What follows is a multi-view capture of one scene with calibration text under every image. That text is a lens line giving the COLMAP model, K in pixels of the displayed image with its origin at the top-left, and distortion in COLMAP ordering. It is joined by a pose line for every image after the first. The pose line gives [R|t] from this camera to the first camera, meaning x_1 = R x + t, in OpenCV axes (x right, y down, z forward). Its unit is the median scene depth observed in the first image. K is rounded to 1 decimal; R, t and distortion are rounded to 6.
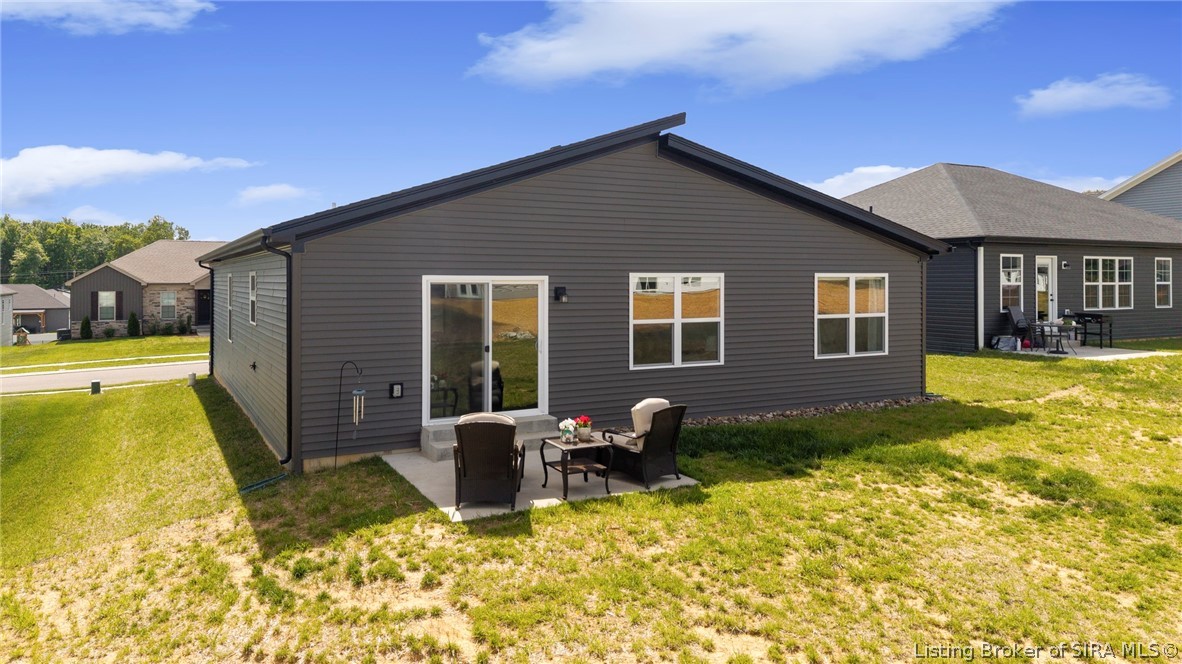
lens RADIAL K [[814.0, 0, 546.6], [0, 814.0, 297.2], [0, 0, 1]] dist [0.056039, -0.090430]
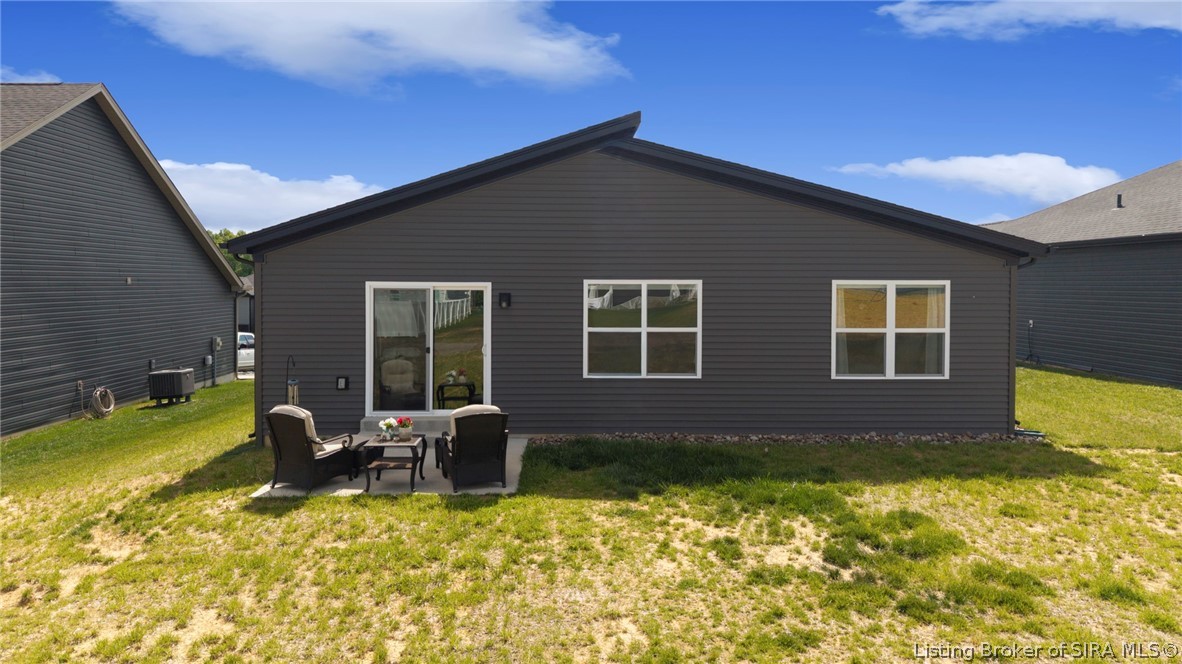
lens RADIAL K [[825.5, 0, 550.7], [0, 825.5, 305.9], [0, 0, 1]] dist [0.007019, 0.000829]
pose [[0.892776, 0.023755, -0.449873, 0.490934], [-0.013749, 0.999580, 0.025498, -0.021784], [0.450290, -0.016579, 0.892728, 0.088477]]
